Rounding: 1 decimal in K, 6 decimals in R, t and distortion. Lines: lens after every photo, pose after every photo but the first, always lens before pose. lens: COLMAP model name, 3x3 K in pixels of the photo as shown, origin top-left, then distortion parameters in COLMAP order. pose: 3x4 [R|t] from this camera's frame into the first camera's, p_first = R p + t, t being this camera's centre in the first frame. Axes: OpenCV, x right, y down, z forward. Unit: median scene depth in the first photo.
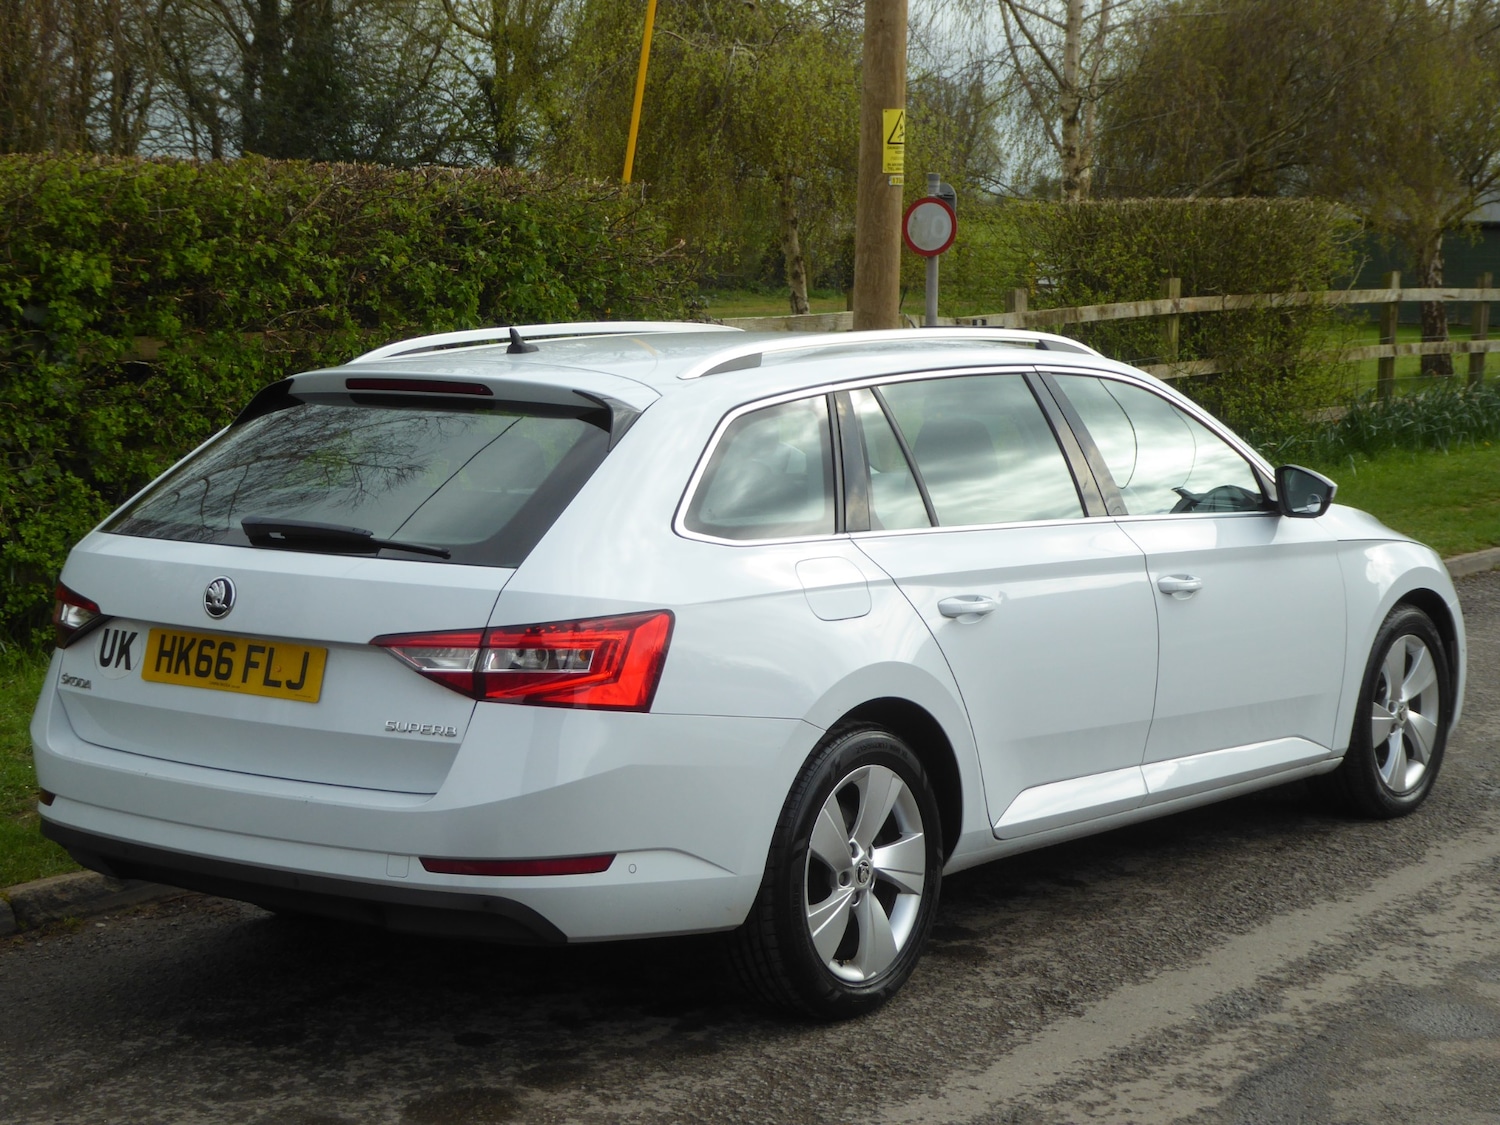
lens RADIAL K [[2785.0, 0, 750.0], [0, 2785.0, 562.5], [0, 0, 1]] dist [0.122886, -0.061149]
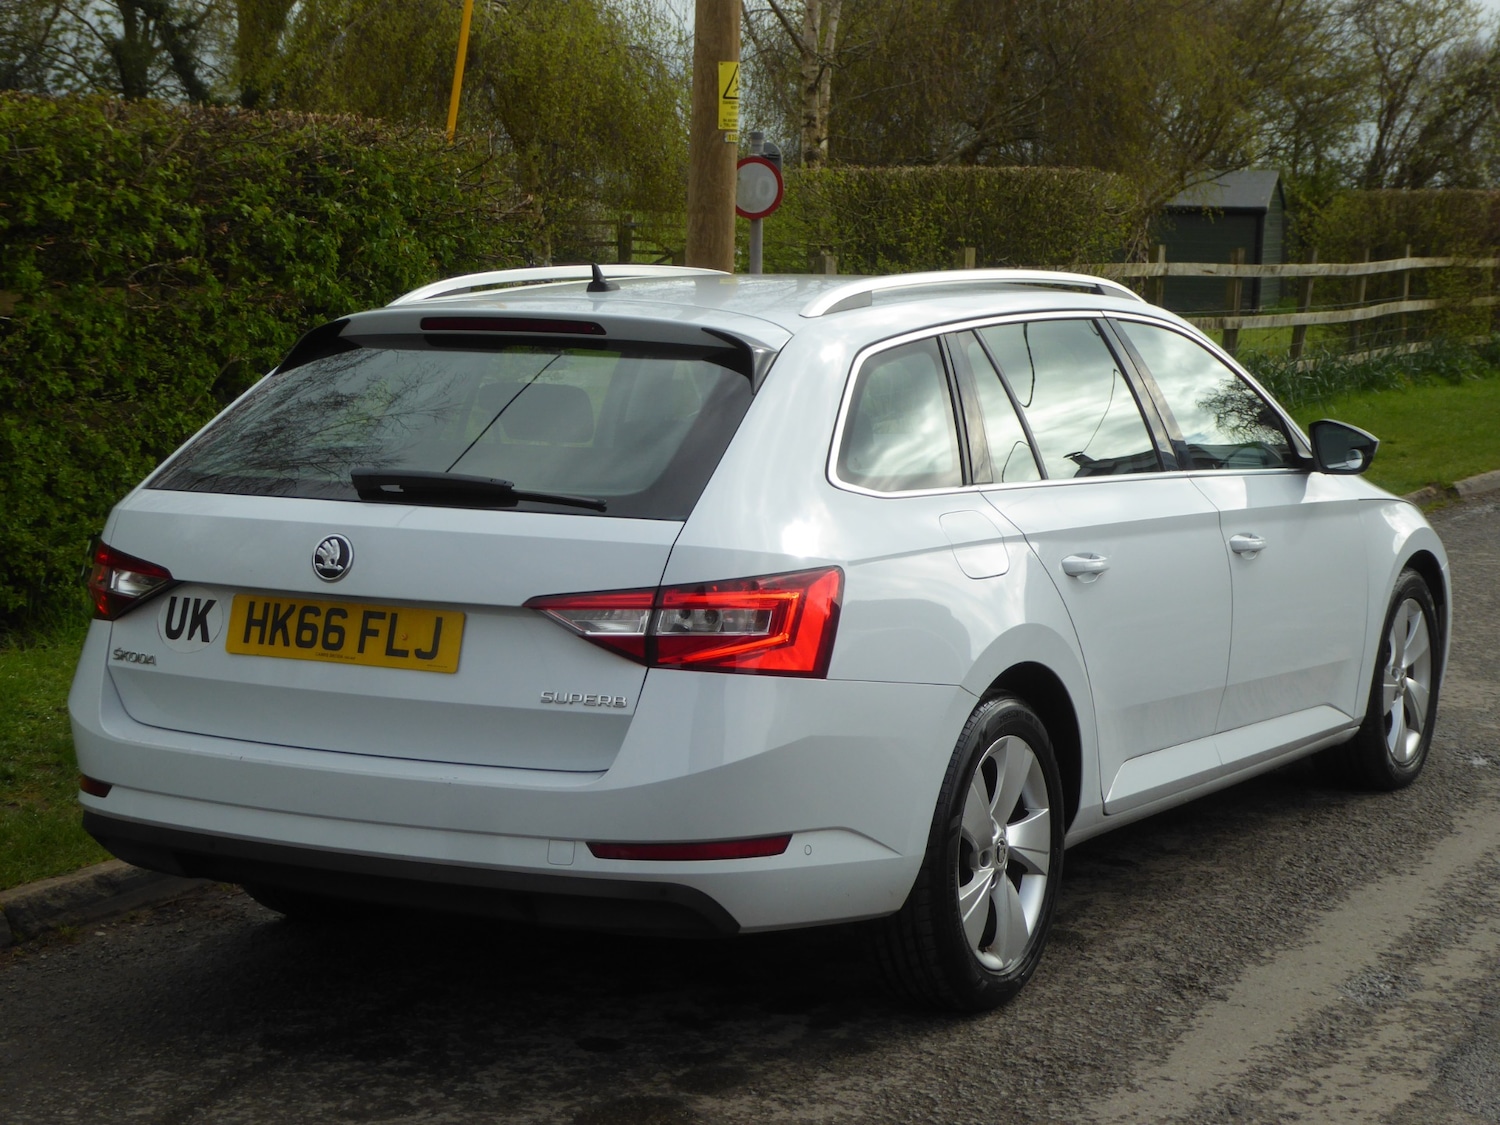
lens RADIAL K [[2870.0, 0, 750.0], [0, 2870.0, 562.5], [0, 0, 1]] dist [0.147074, -0.257674]
pose [[0.990405, -0.009846, 0.137843, -0.169659], [0.009639, 0.999951, 0.002172, 0.012215], [-0.137858, -0.000822, 0.990452, 0.065822]]
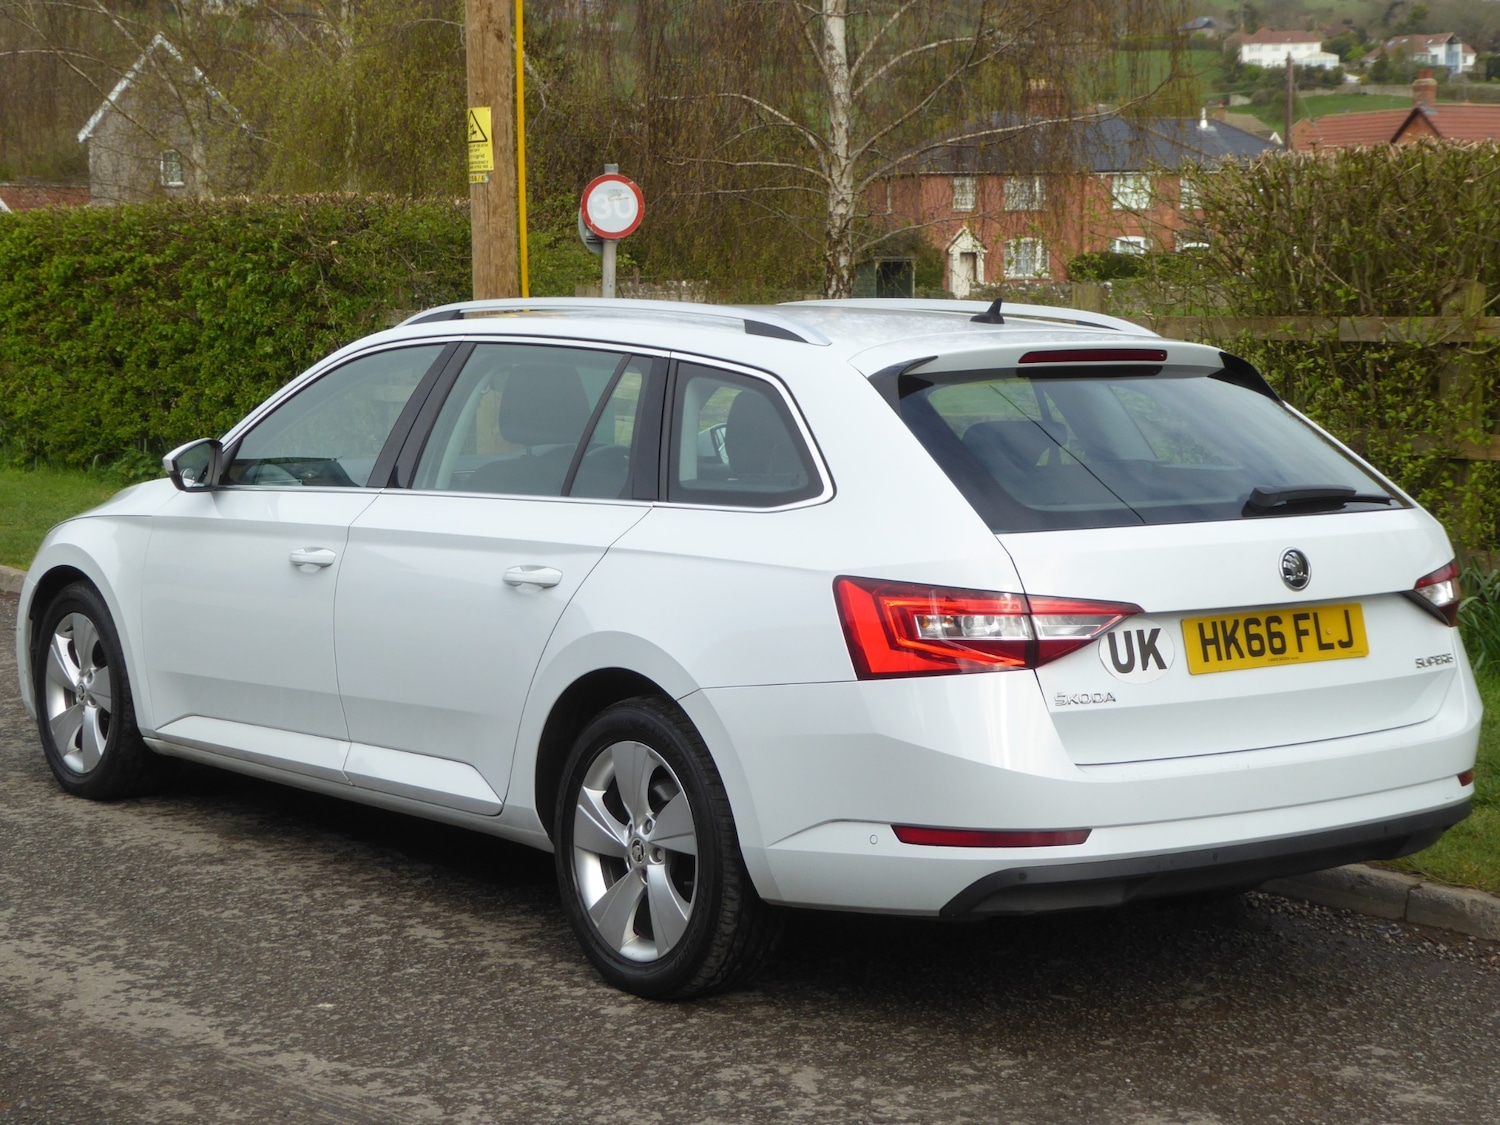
lens RADIAL K [[2785.0, 0, 750.0], [0, 2785.0, 562.5], [0, 0, 1]] dist [0.122886, -0.061149]
pose [[0.283587, -0.097909, 0.953935, -1.087983], [0.092397, 0.992935, 0.074444, -0.074309], [-0.954485, 0.067030, 0.290630, 0.825411]]
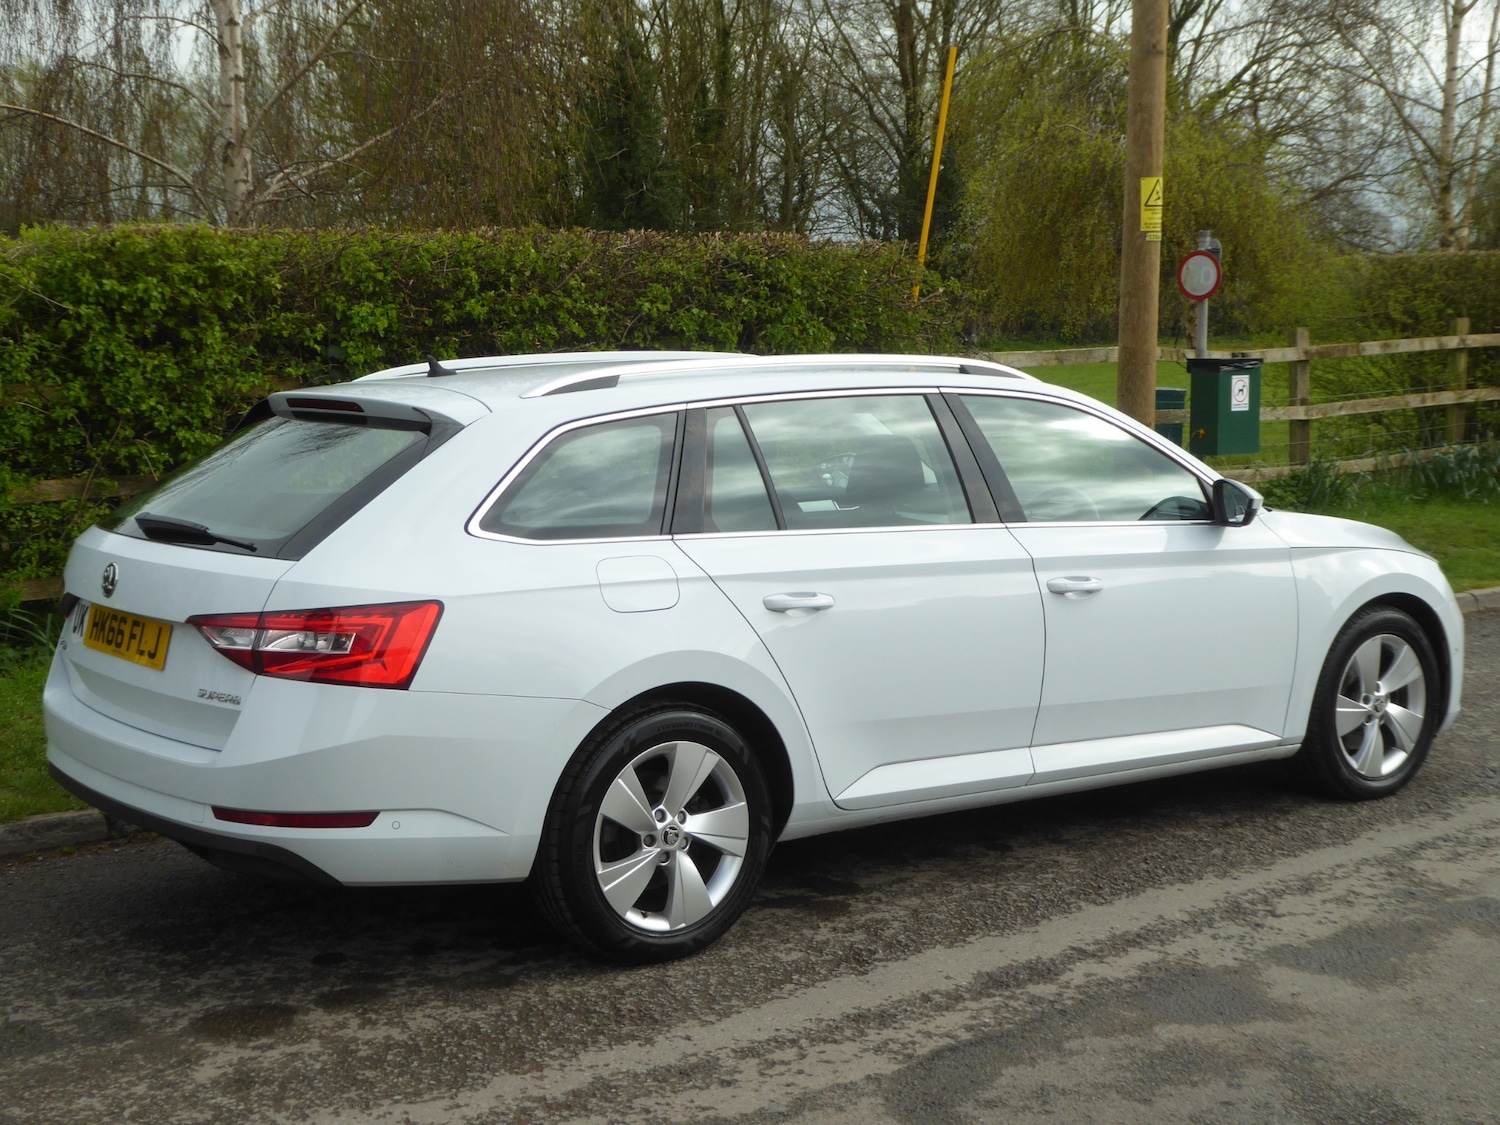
lens RADIAL K [[2097.2, 0, 750.0], [0, 2097.2, 562.5], [0, 0, 1]] dist [0.013105, -0.000230]
pose [[0.961435, 0.021052, -0.274226, 0.297140], [-0.018665, 0.999762, 0.011312, -0.009417], [0.274399, -0.005758, 0.961599, 0.190327]]
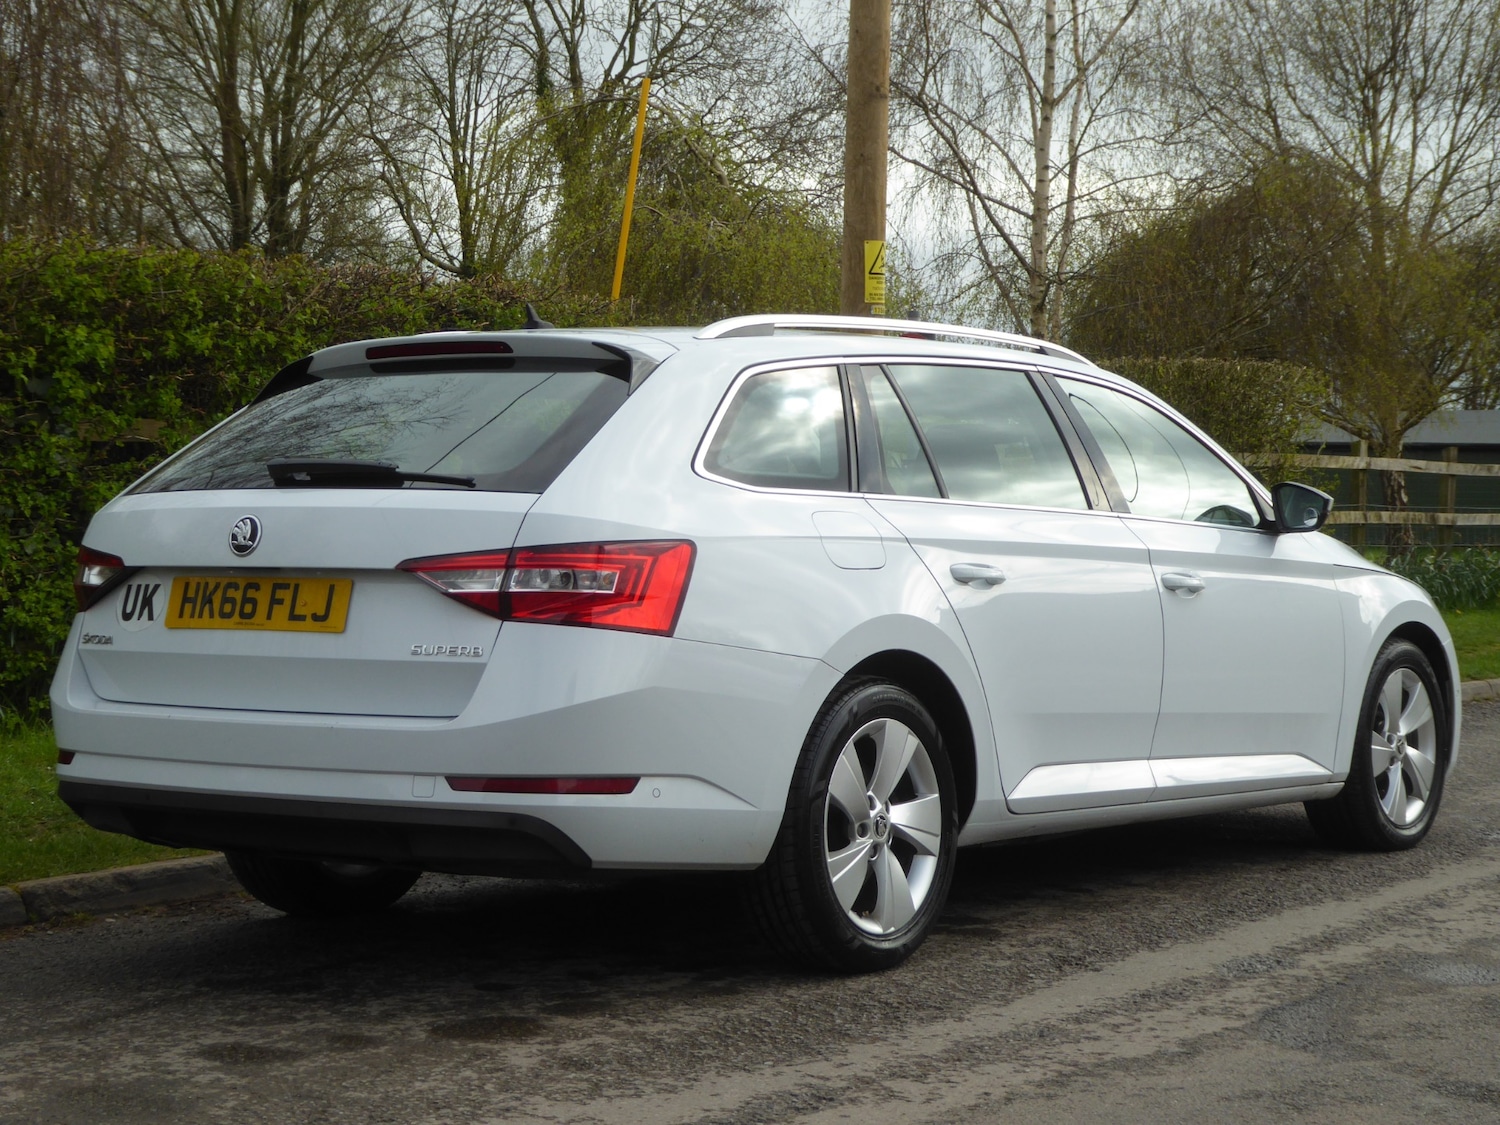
lens RADIAL K [[2785.0, 0, 750.0], [0, 2785.0, 562.5], [0, 0, 1]] dist [0.122886, -0.061149]
pose [[0.999887, -0.005655, 0.013957, -0.019637], [0.006936, 0.995596, -0.093487, 0.108575], [-0.013367, 0.093574, 0.995523, -0.006953]]
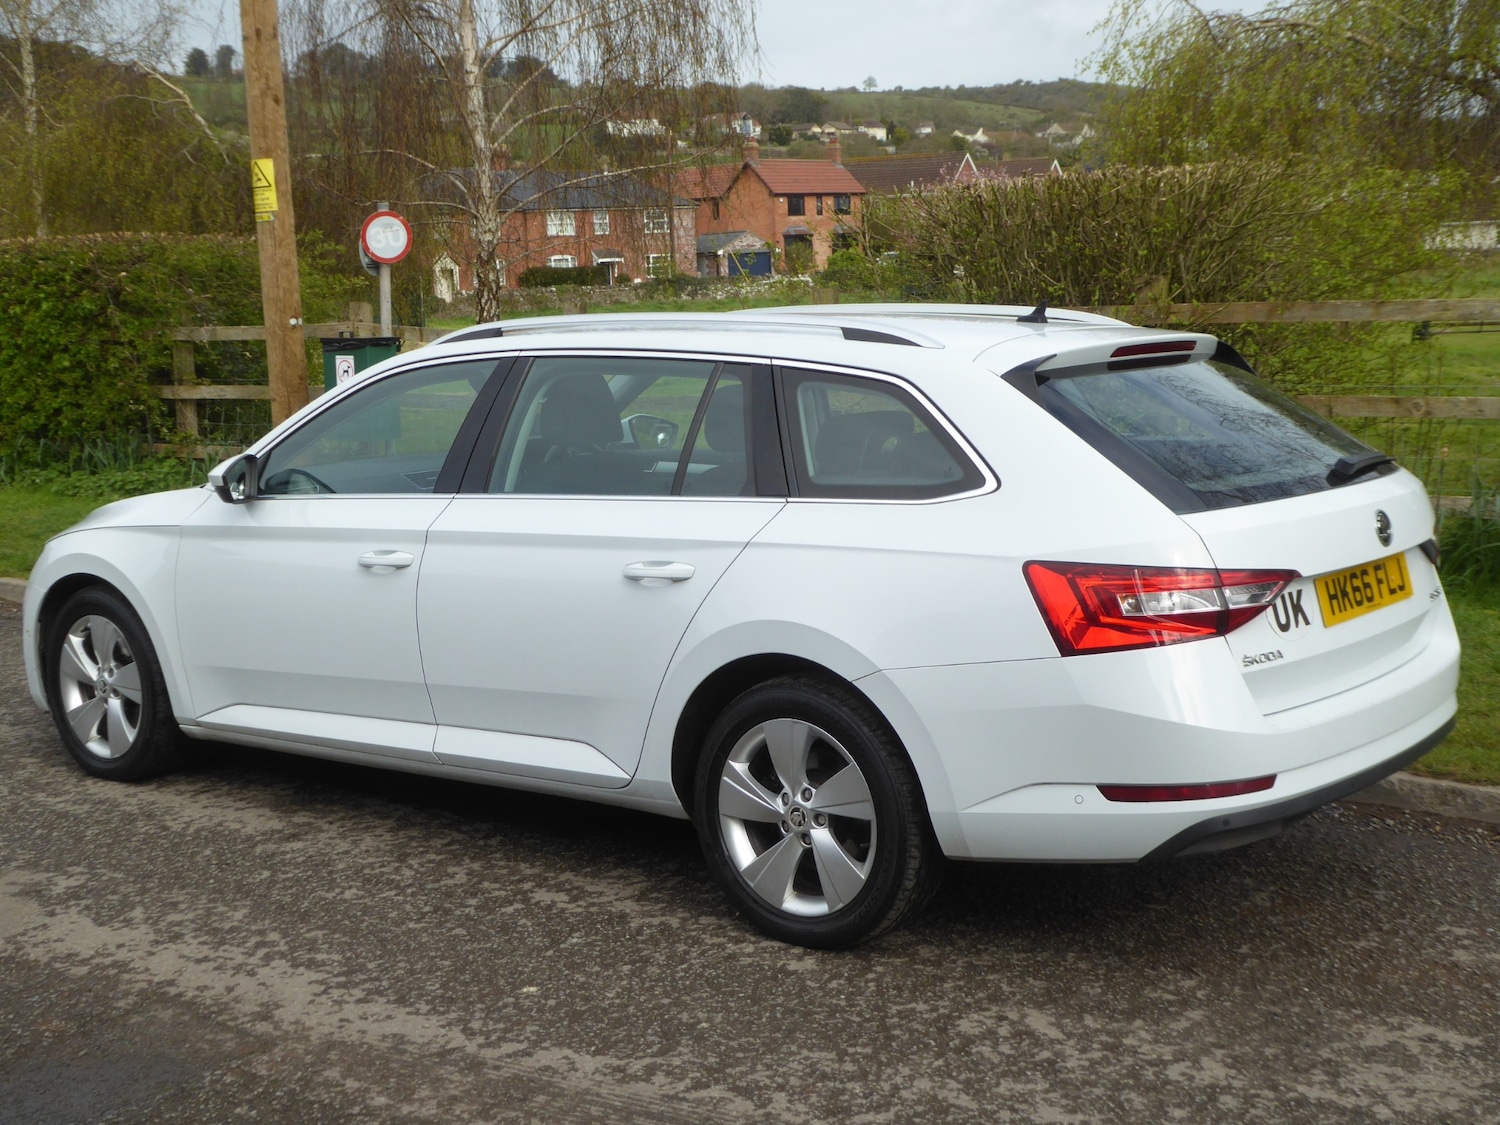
lens RADIAL K [[1945.9, 0, 750.0], [0, 1945.9, 562.5], [0, 0, 1]] dist [0.011018, 0.064156]
pose [[0.042762, -0.146850, 0.988234, -0.904560], [0.127758, 0.981822, 0.140369, -0.107983], [-0.990883, 0.120252, 0.060746, 1.111810]]
